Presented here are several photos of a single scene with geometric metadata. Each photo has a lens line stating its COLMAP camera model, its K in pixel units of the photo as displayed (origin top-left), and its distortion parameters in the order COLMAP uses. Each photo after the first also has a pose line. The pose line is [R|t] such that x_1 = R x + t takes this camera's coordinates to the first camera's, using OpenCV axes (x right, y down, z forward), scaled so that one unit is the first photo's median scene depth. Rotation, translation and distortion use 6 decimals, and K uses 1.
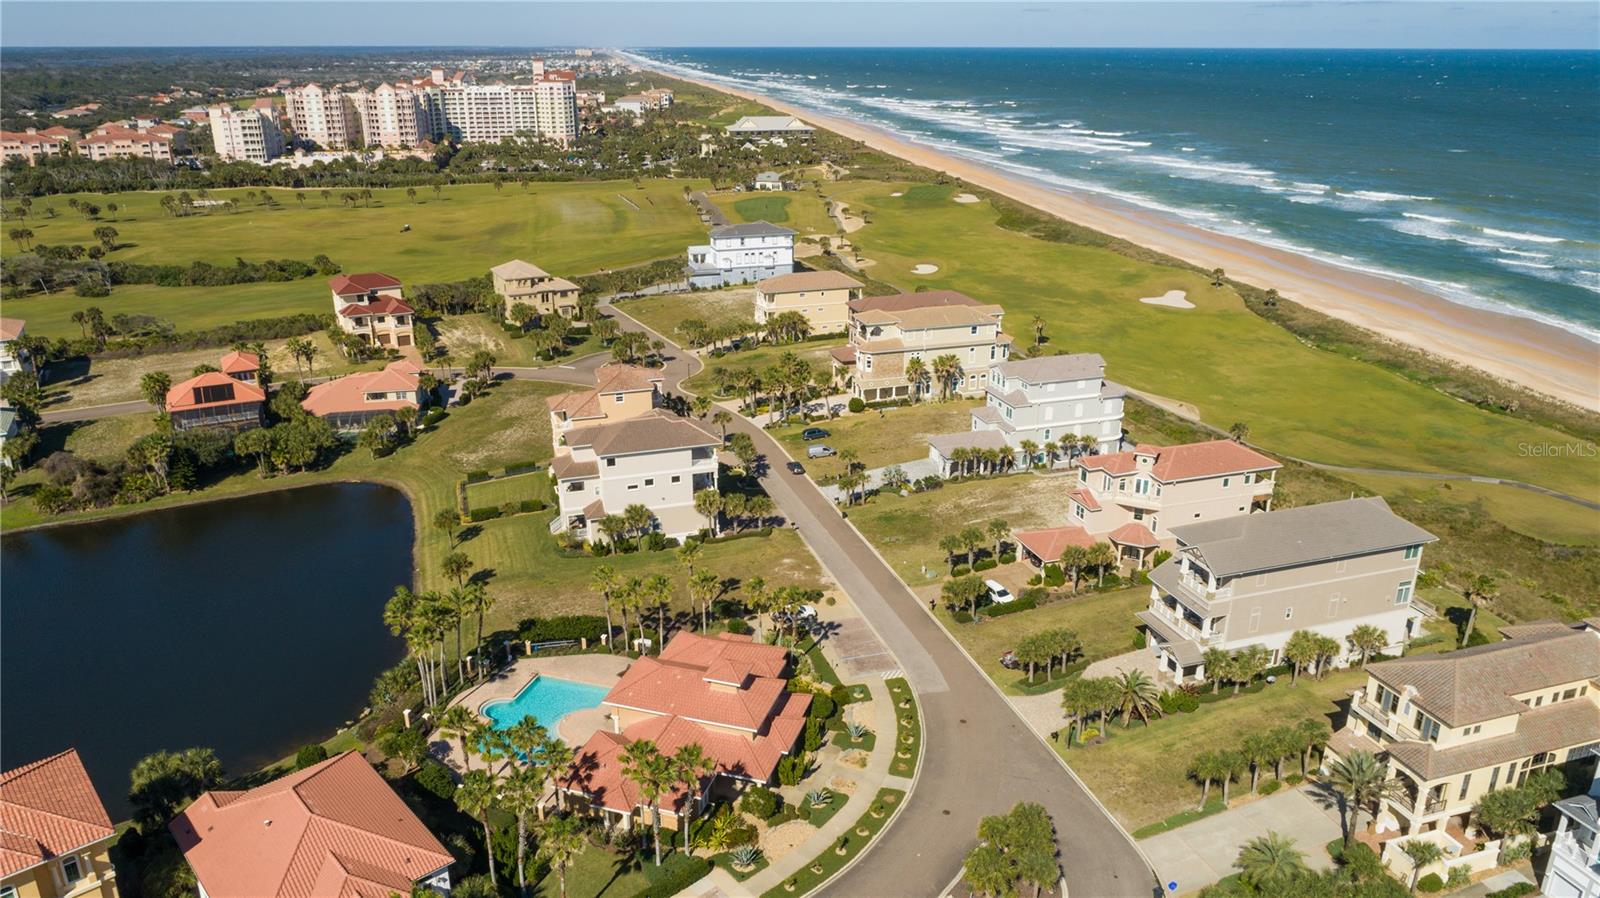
lens RADIAL K [[1117.7, 0, 800.0], [0, 1117.7, 449.0], [0, 0, 1]] dist [-0.008558, -0.001253]
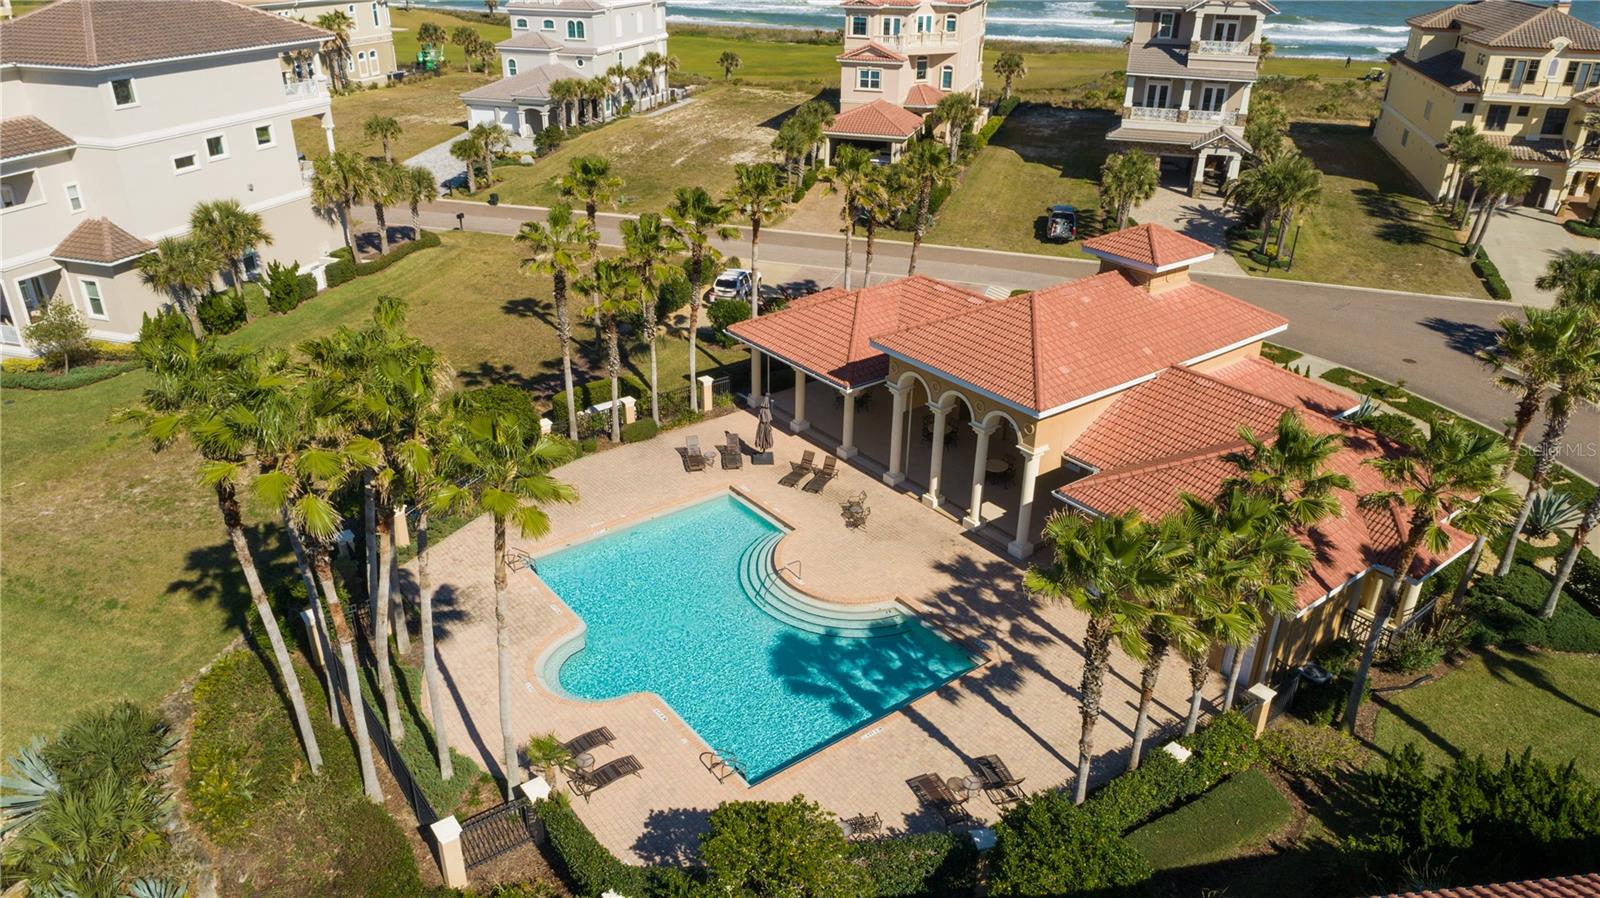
lens RADIAL K [[1077.4, 0, 800.0], [0, 1077.4, 449.0], [0, 0, 1]] dist [-0.011089, 0.007758]
pose [[0.569796, -0.353461, 0.741888, -0.352278], [0.269351, 0.933233, 0.237754, 0.099587], [-0.776391, 0.064357, 0.626957, 0.623978]]
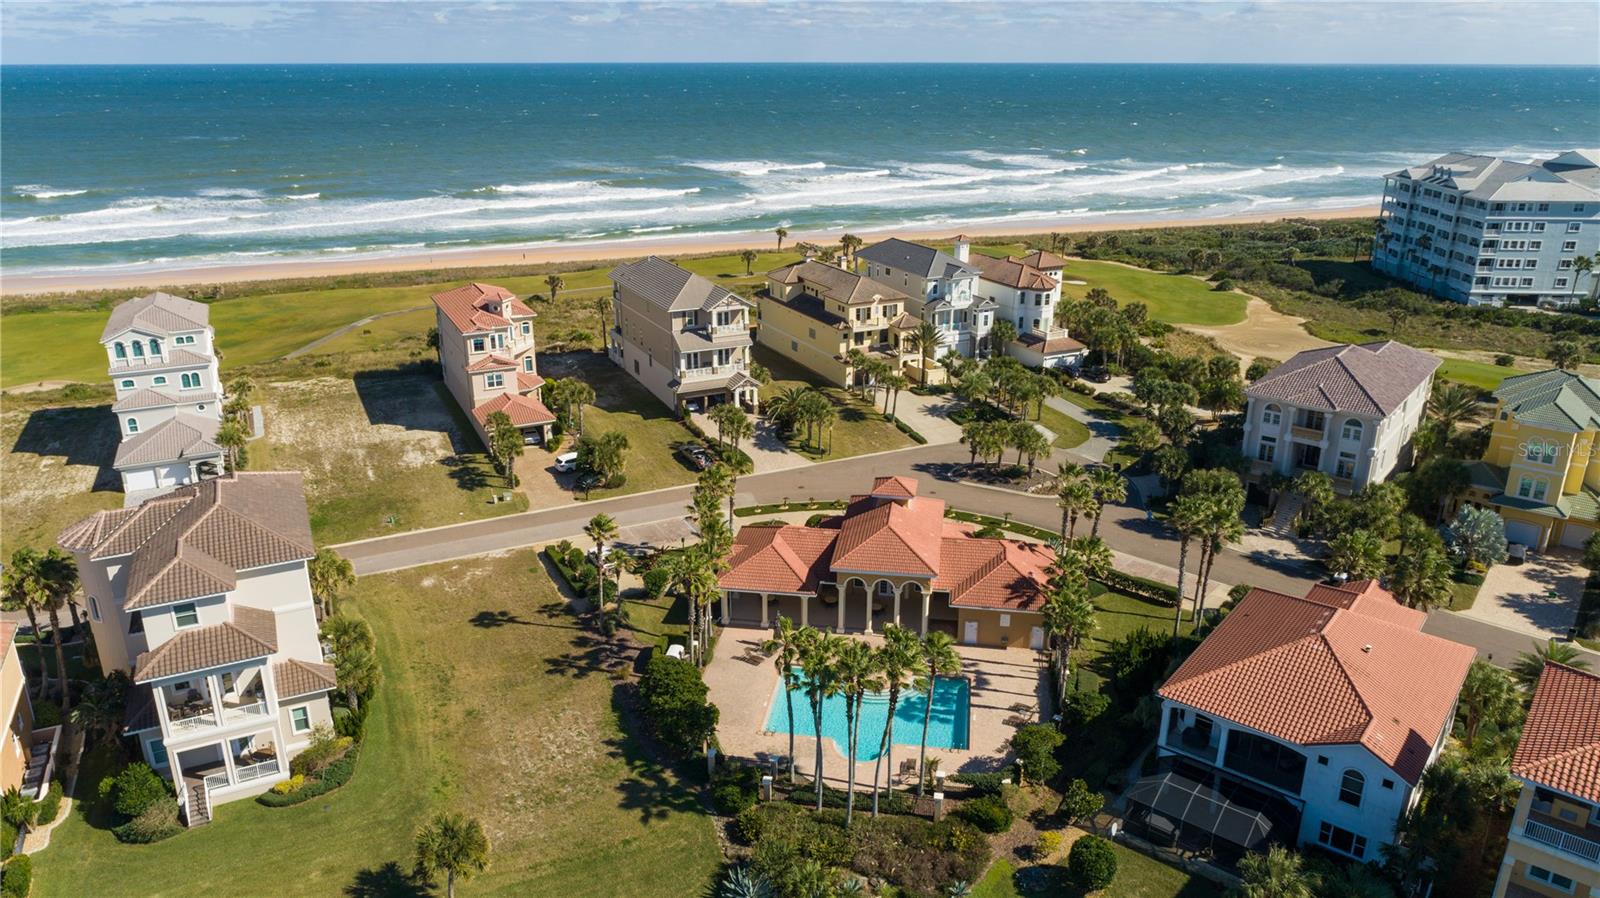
lens RADIAL K [[1087.4, 0, 800.0], [0, 1087.4, 449.0], [0, 0, 1]] dist [-0.011277, 0.006002]
pose [[-0.146686, -0.333675, 0.931206, -0.657290], [0.341412, 0.866462, 0.364256, -0.139426], [-0.928397, 0.371356, -0.013177, 0.790097]]
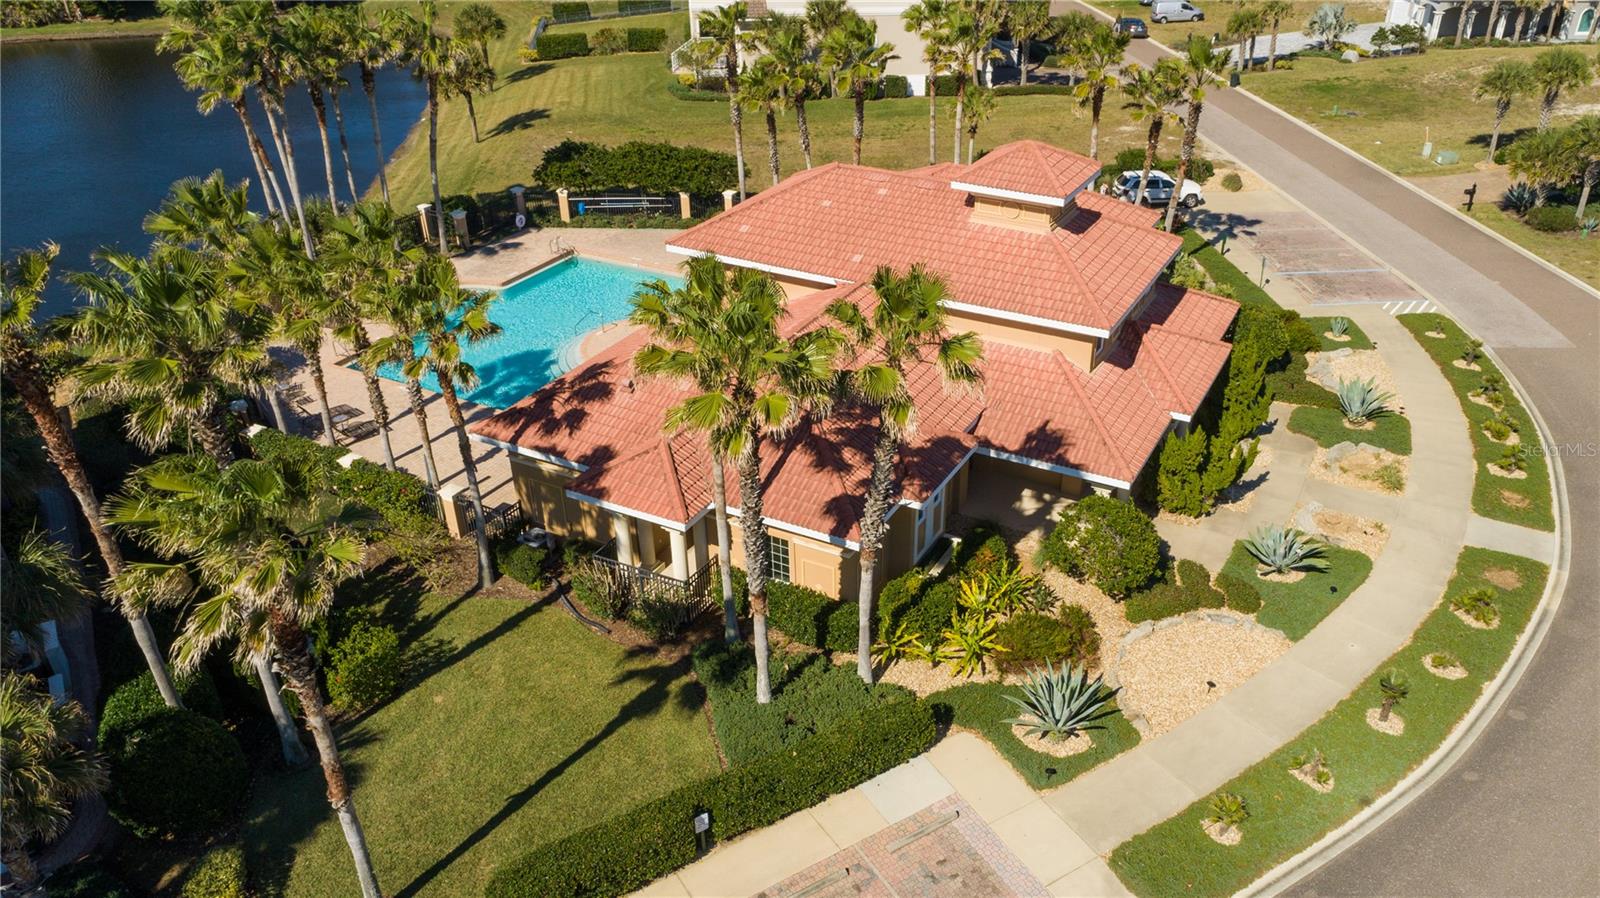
lens RADIAL K [[1200.3, 0, 891.1], [0, 1200.3, 500.7], [0, 0, 1]] dist [-0.007867, 0.003997]
pose [[0.989355, 0.088730, -0.115340, -0.040038], [-0.064338, 0.977638, 0.200213, 0.165766], [0.130525, -0.190661, 0.972940, 0.458136]]
